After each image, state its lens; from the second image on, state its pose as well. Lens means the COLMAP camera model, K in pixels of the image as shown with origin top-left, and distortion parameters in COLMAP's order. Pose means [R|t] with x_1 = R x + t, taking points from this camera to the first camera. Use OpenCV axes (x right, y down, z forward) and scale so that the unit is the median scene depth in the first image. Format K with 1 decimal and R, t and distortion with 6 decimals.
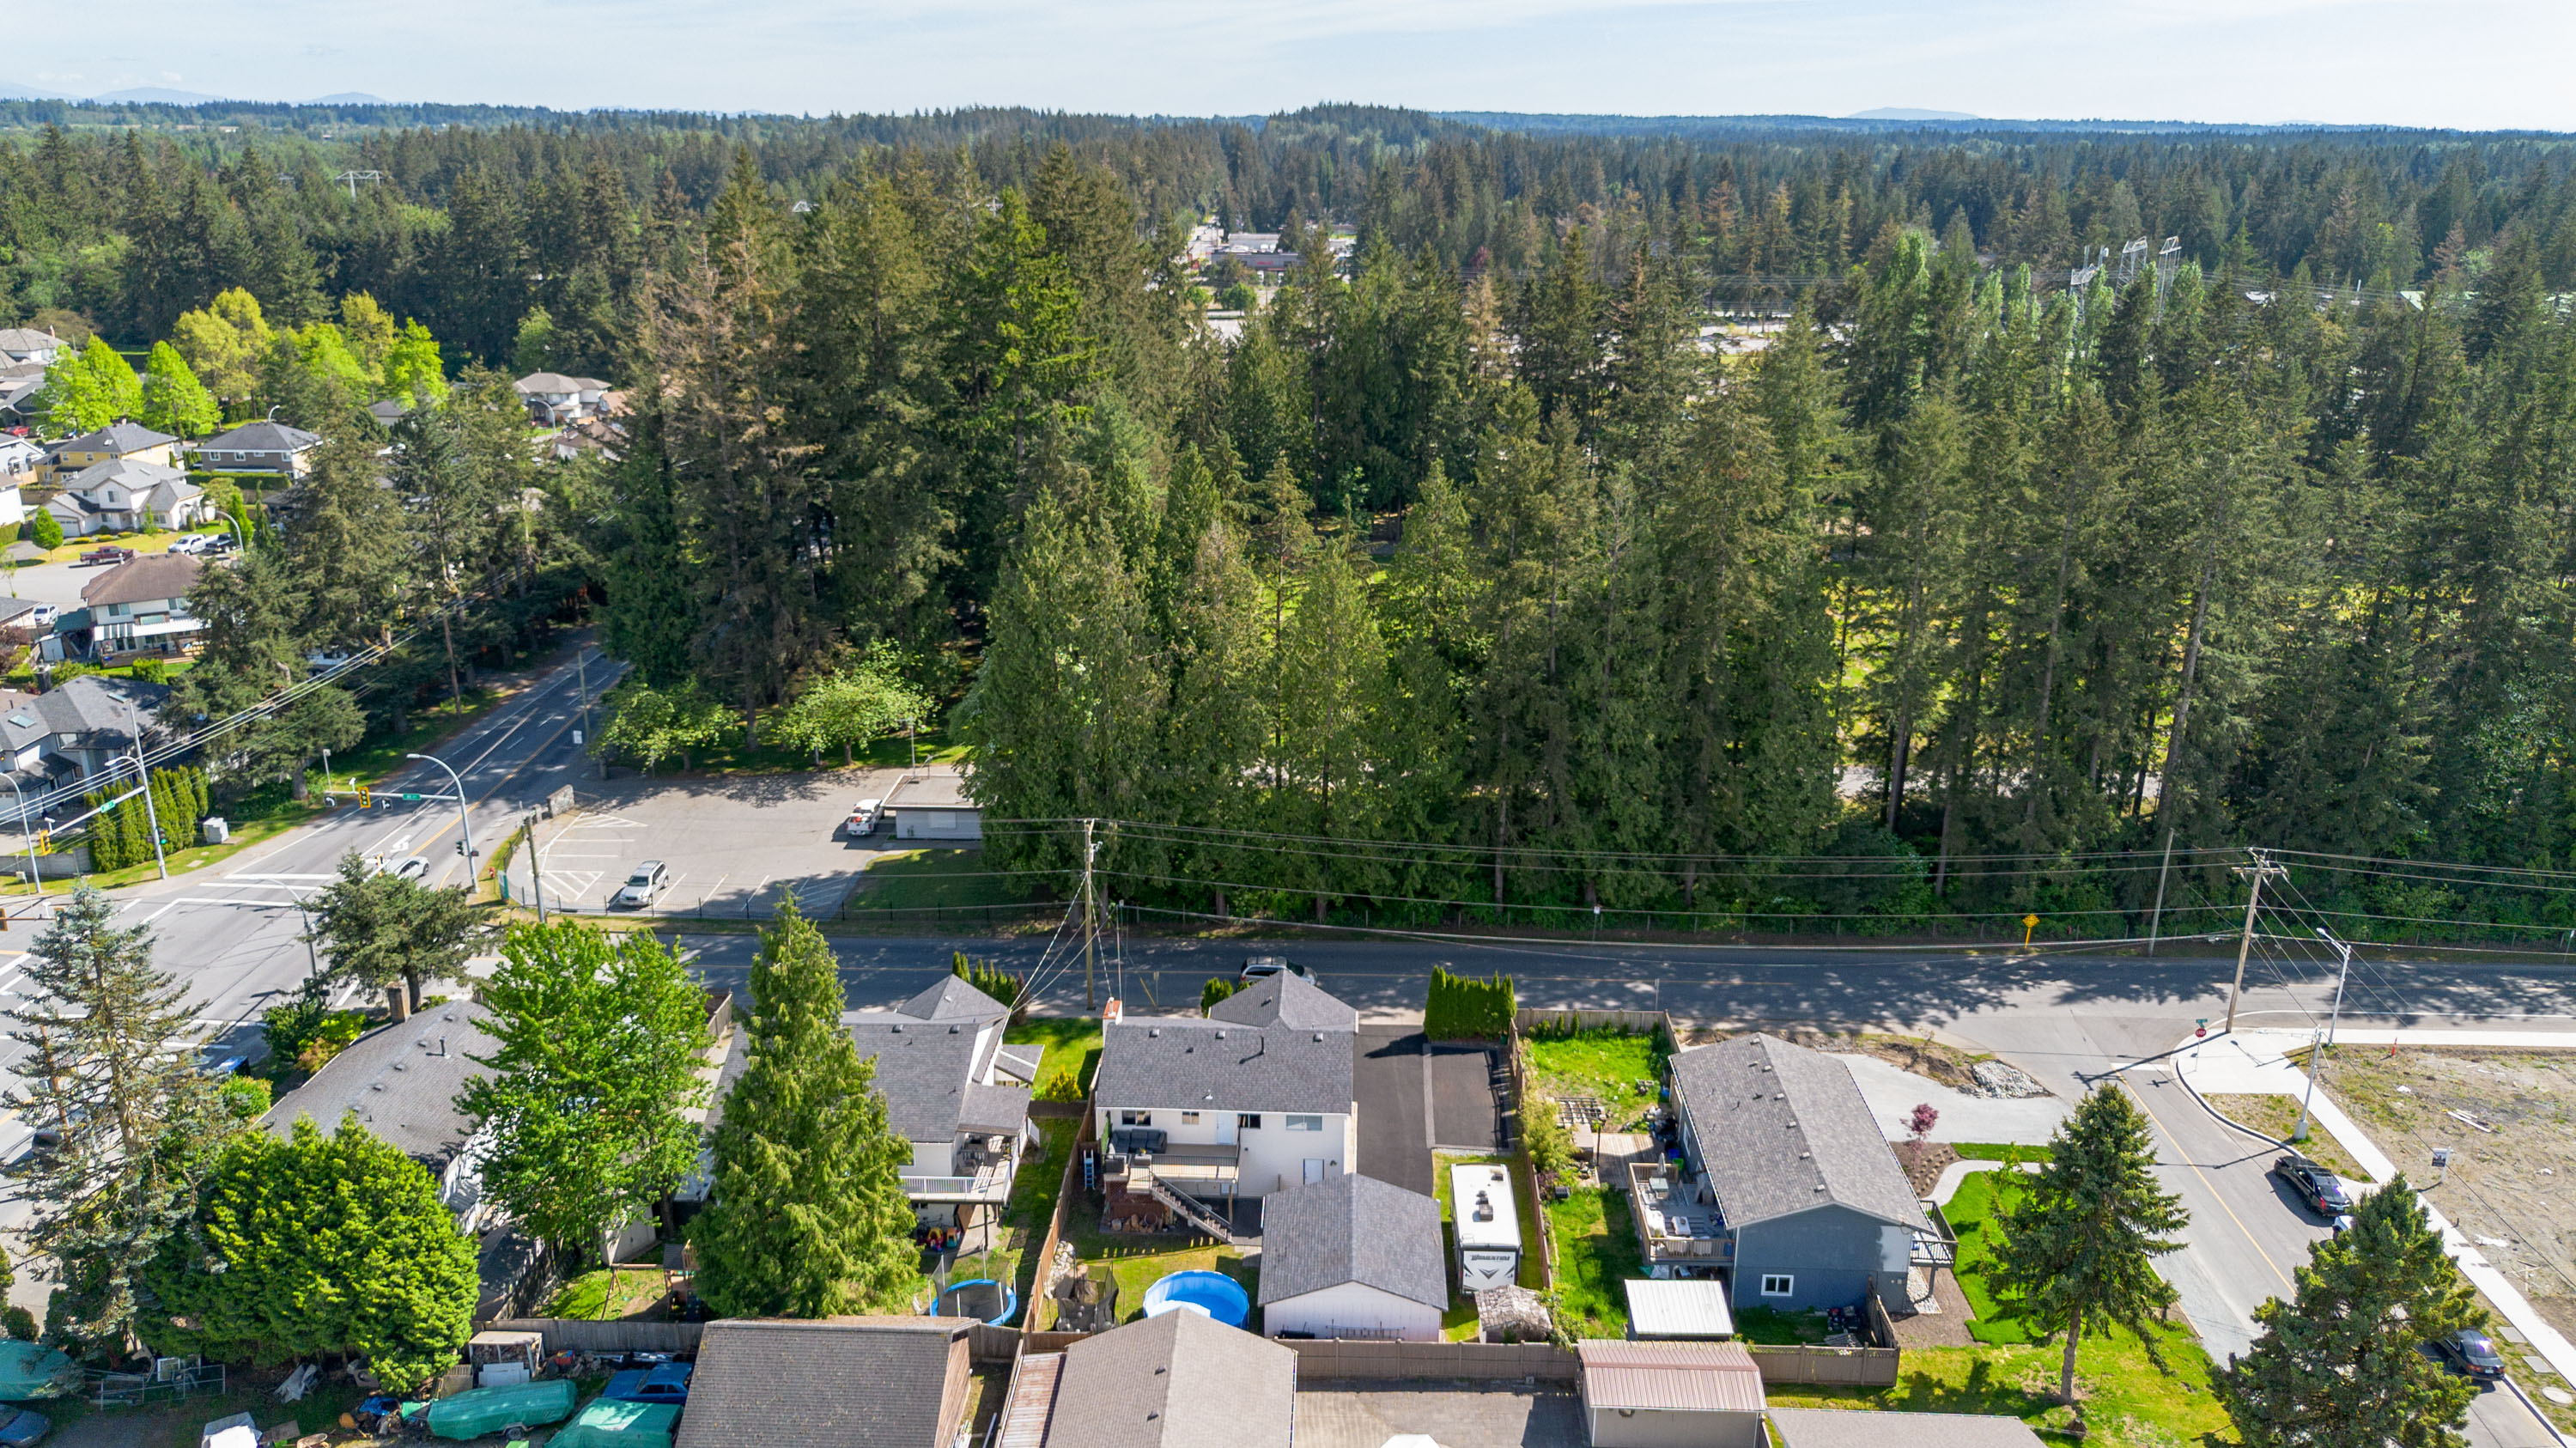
lens RADIAL K [[1855.1, 0, 1283.9], [0, 1855.1, 695.4], [0, 0, 1]] dist [0.085591, -0.115111]
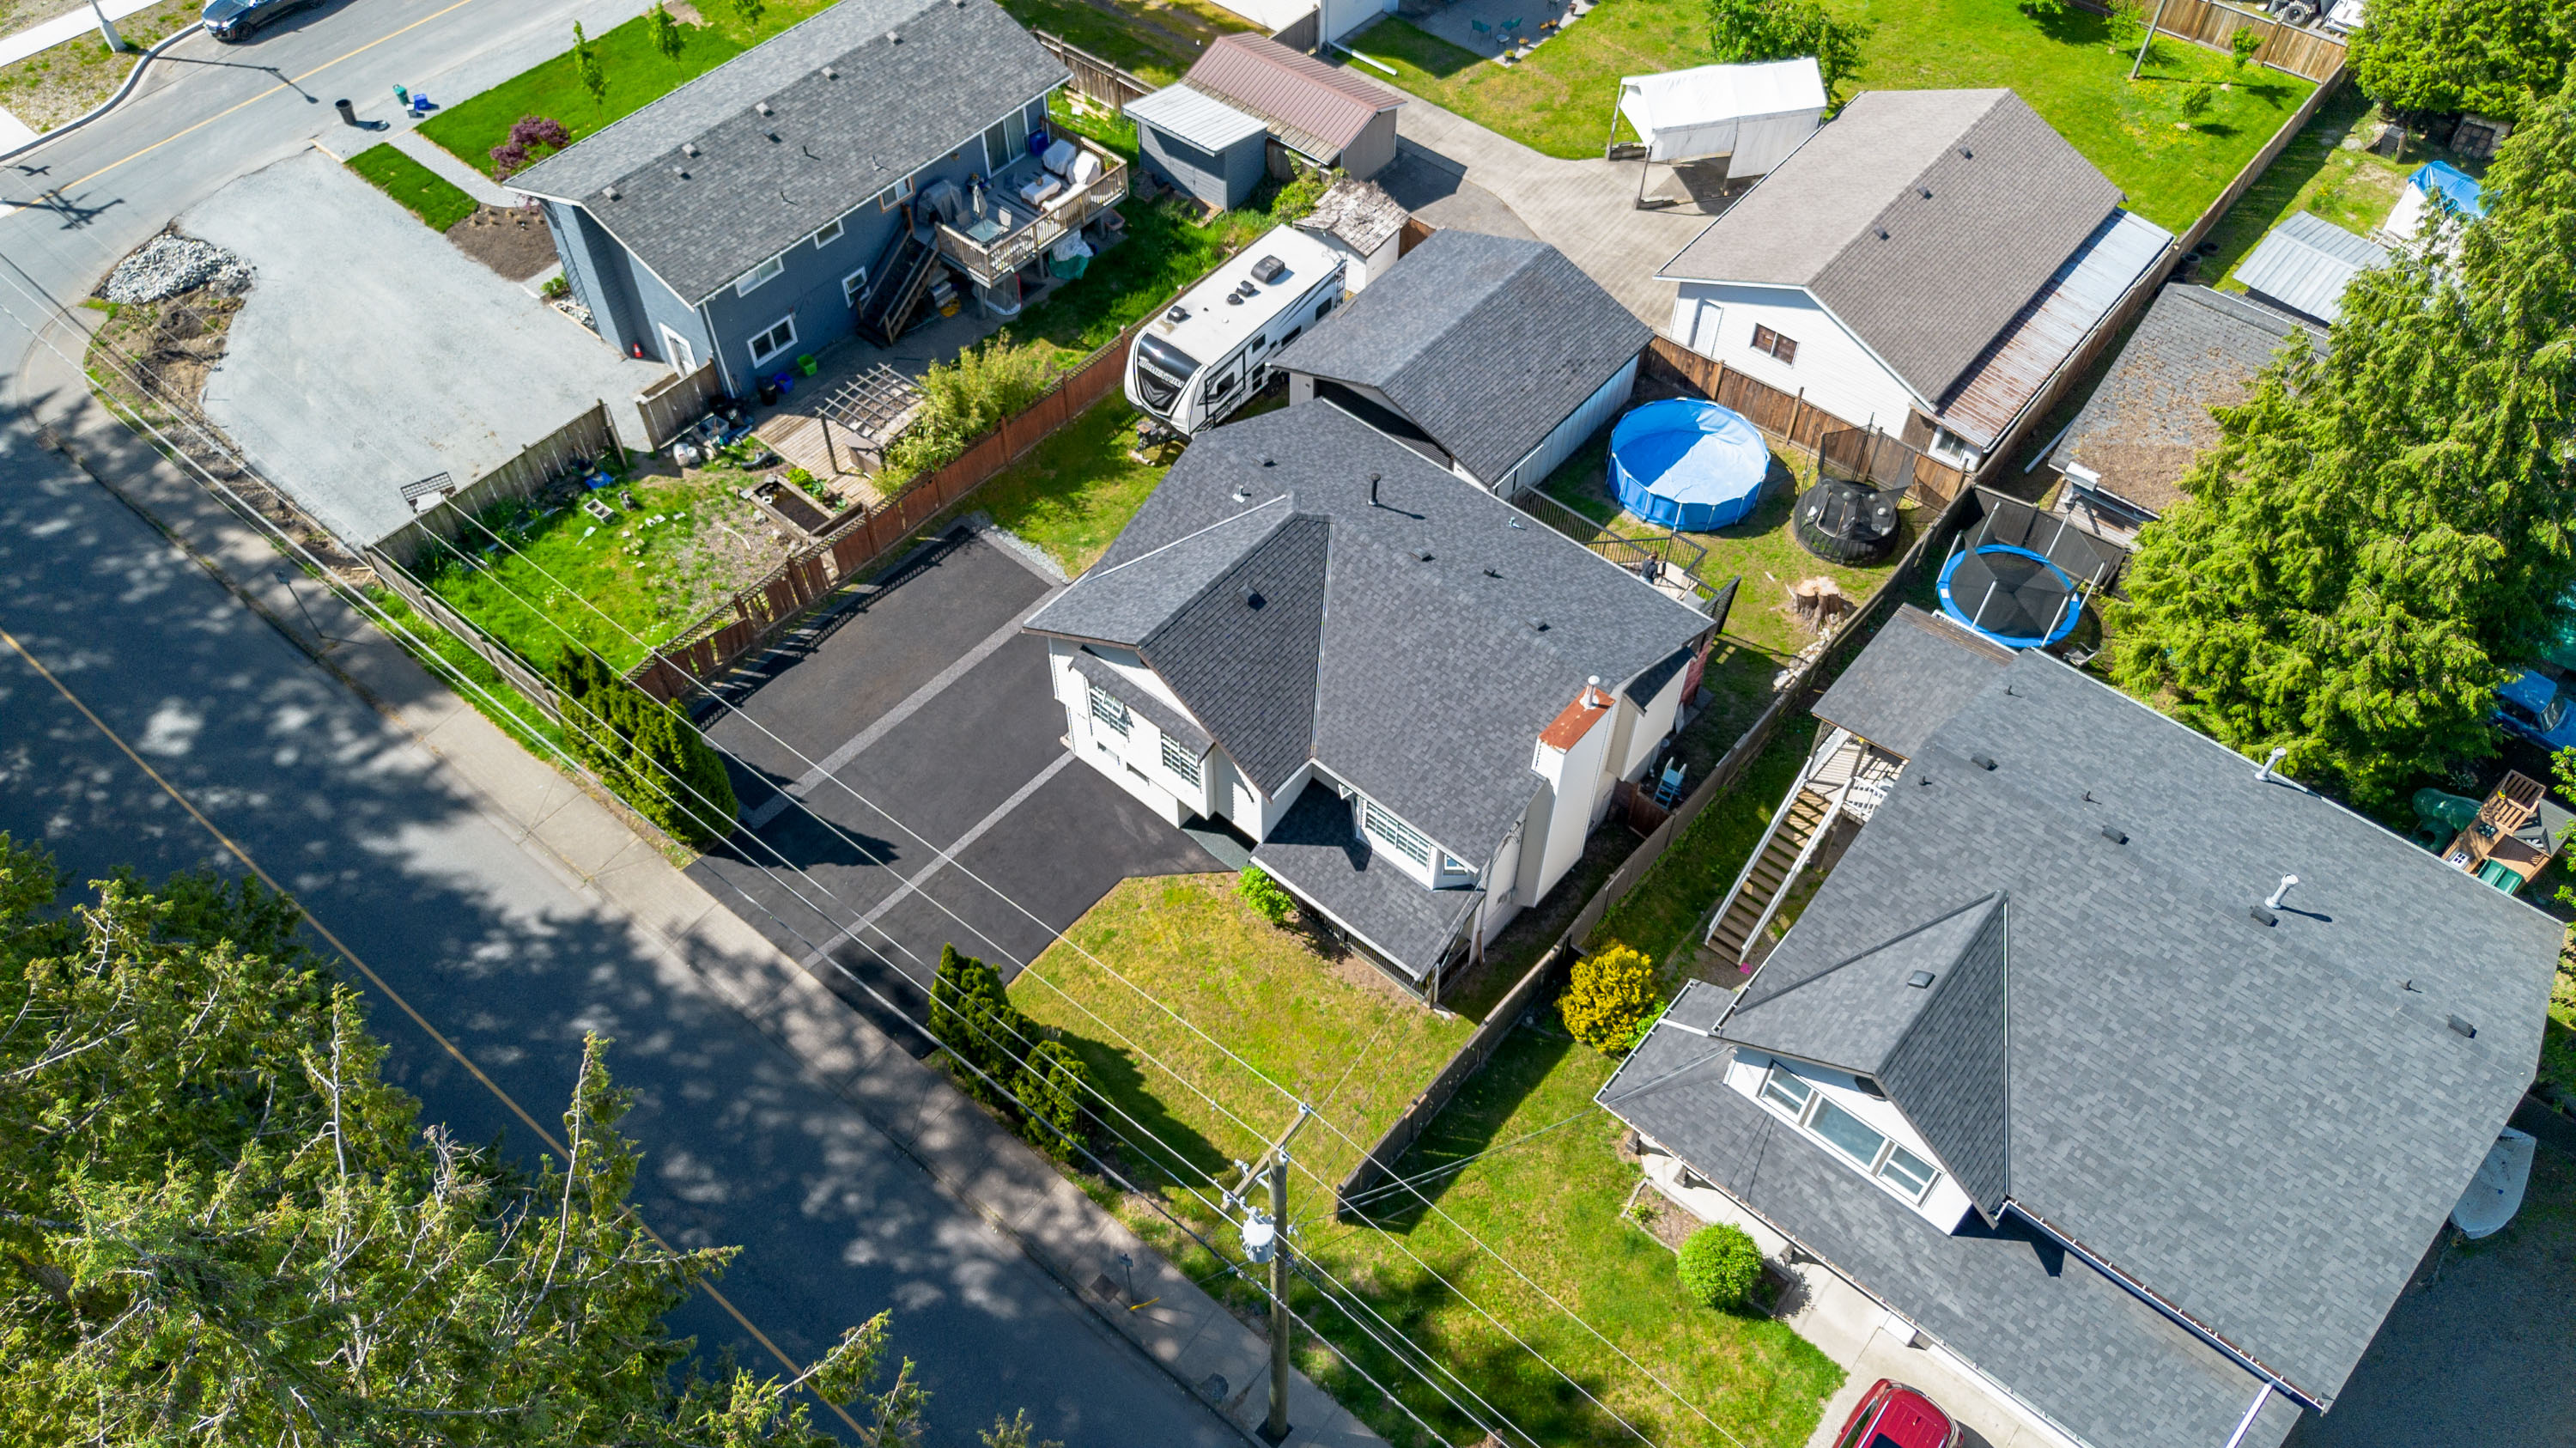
lens RADIAL K [[1868.4, 0, 1285.9], [0, 1868.4, 698.3], [0, 0, 1]] dist [0.059503, -0.050061]
pose [[-0.788052, -0.479389, 0.386213, -0.180619], [0.174982, 0.427059, 0.887131, -0.197114], [-0.590217, 0.766686, -0.252660, 1.020304]]
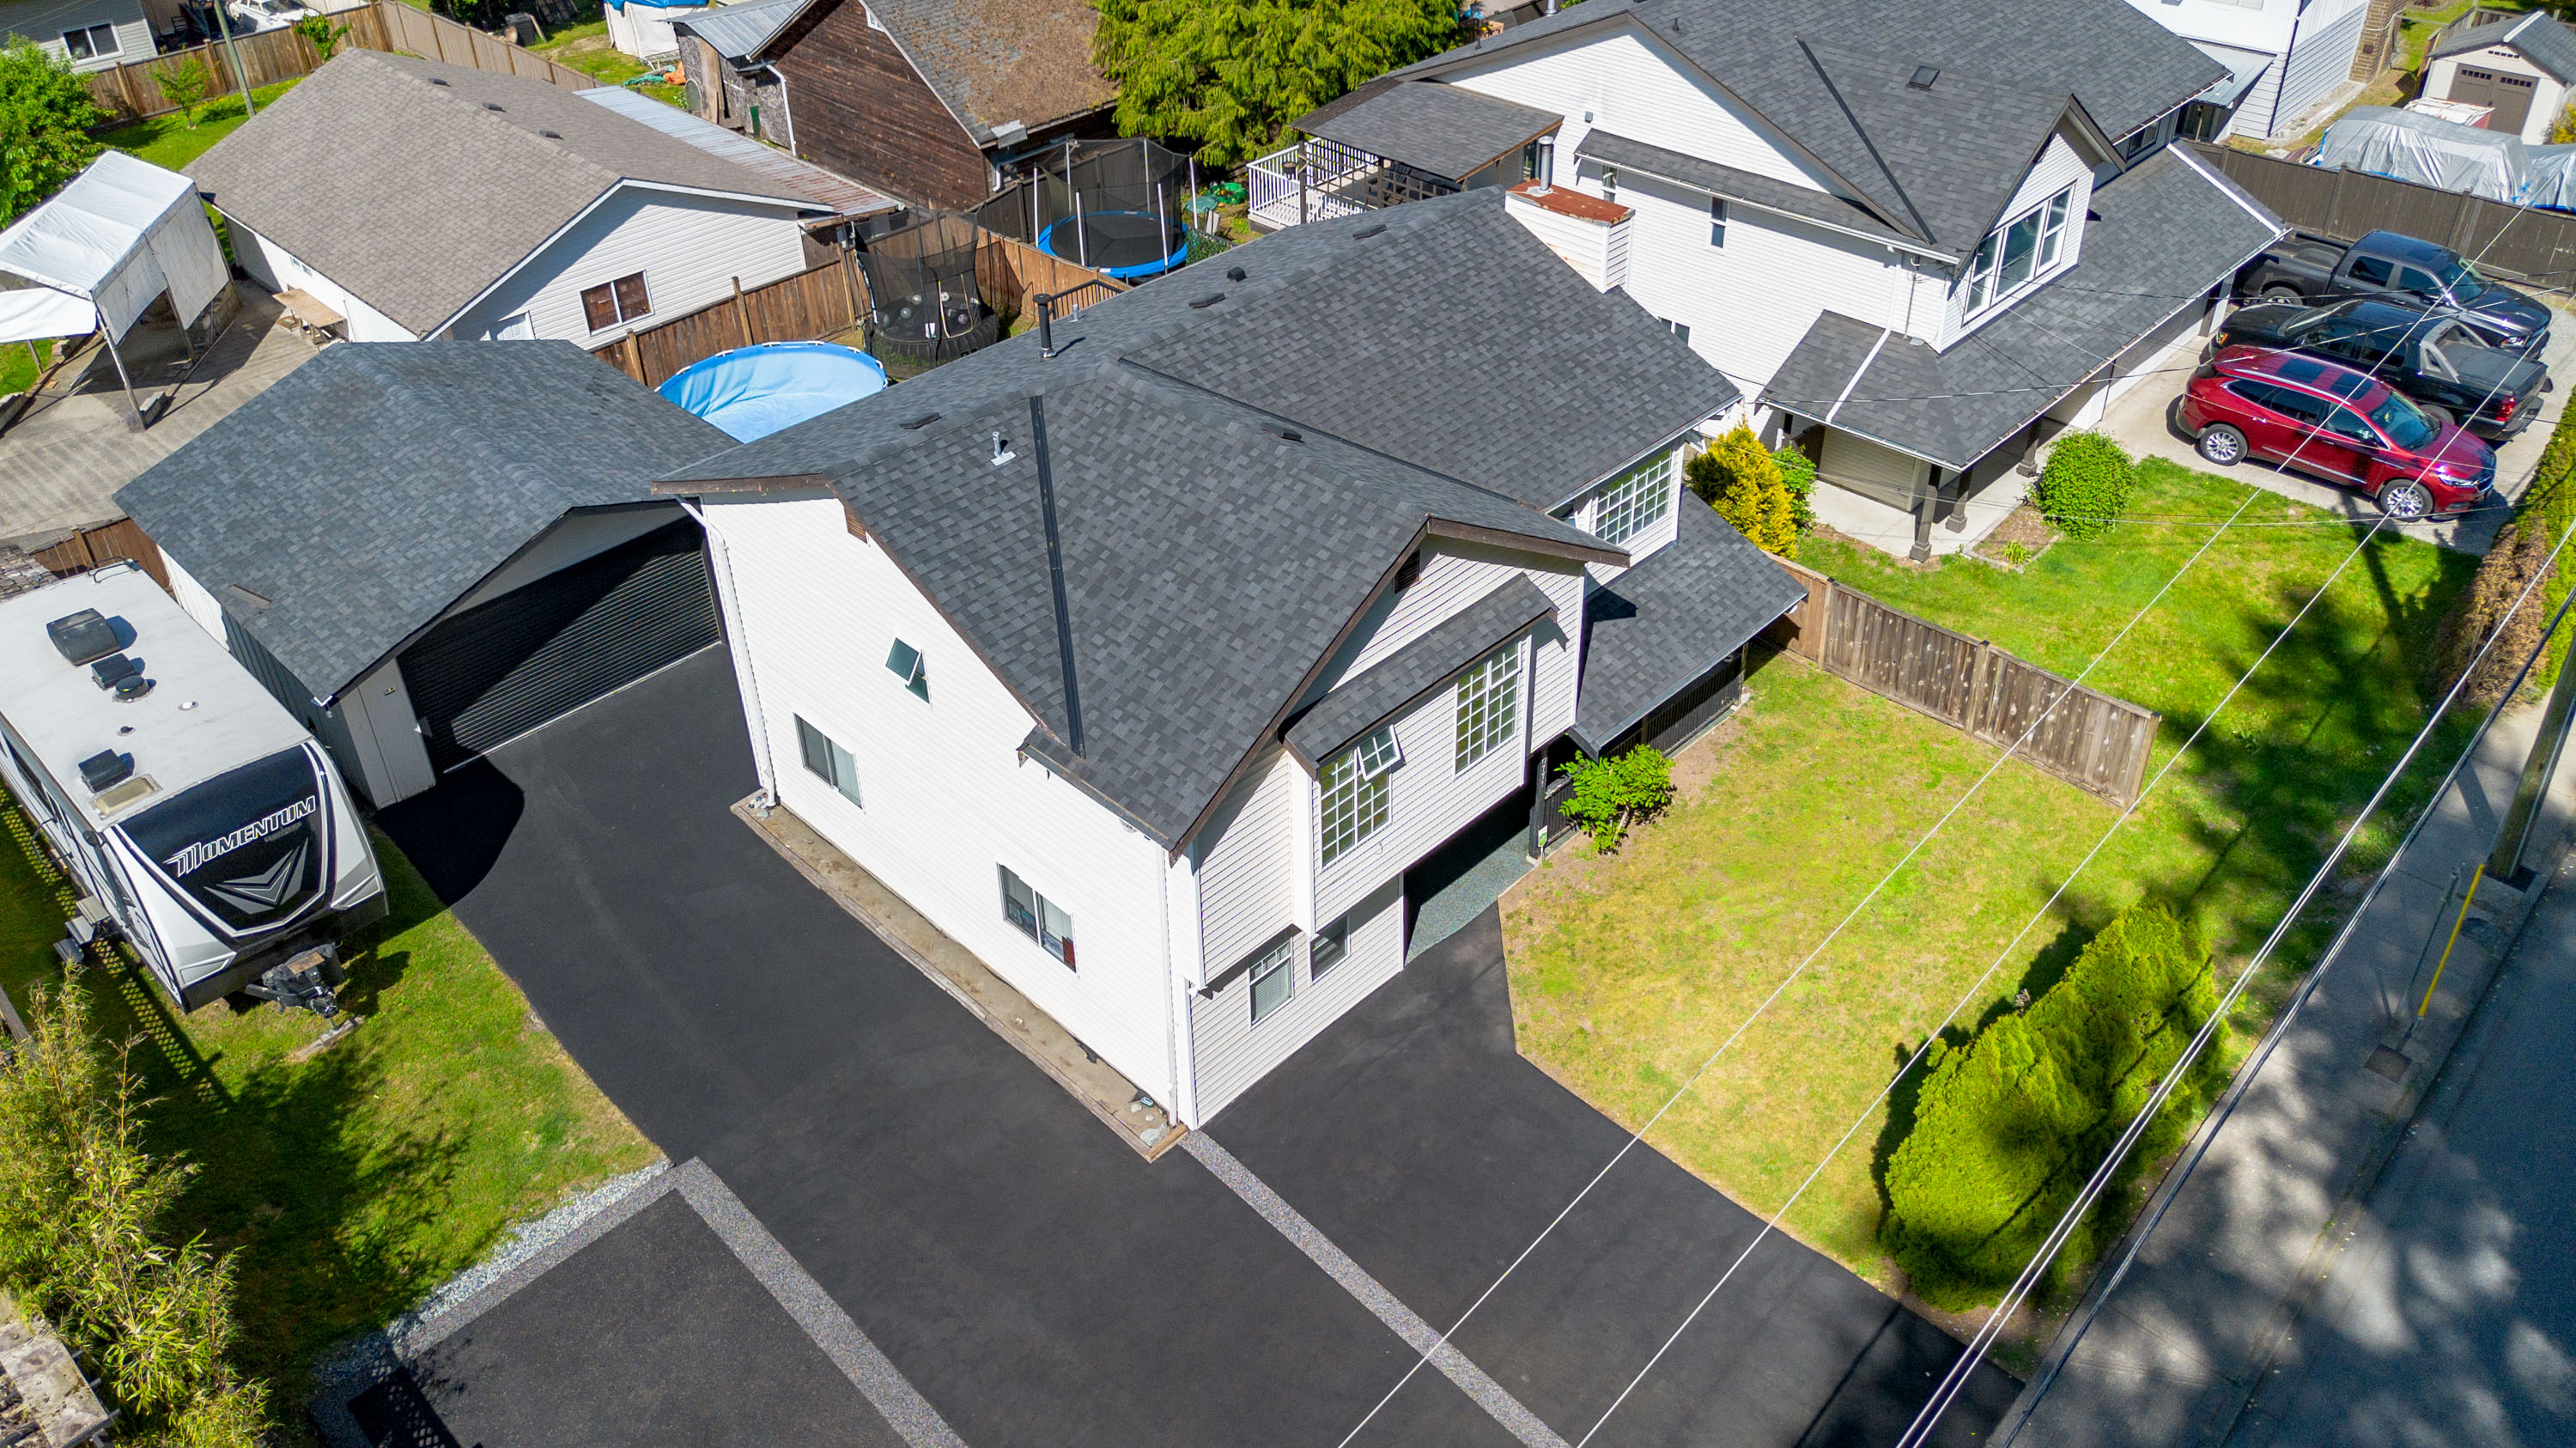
lens RADIAL K [[1946.2, 0, 1313.5], [0, 1946.2, 498.8], [0, 0, 1]] dist [0.032520, -0.002651]
pose [[-0.667996, 0.381870, -0.638715, 0.135754], [-0.205688, 0.730115, 0.651632, 0.008061], [0.715174, 0.566664, -0.409168, 1.004637]]
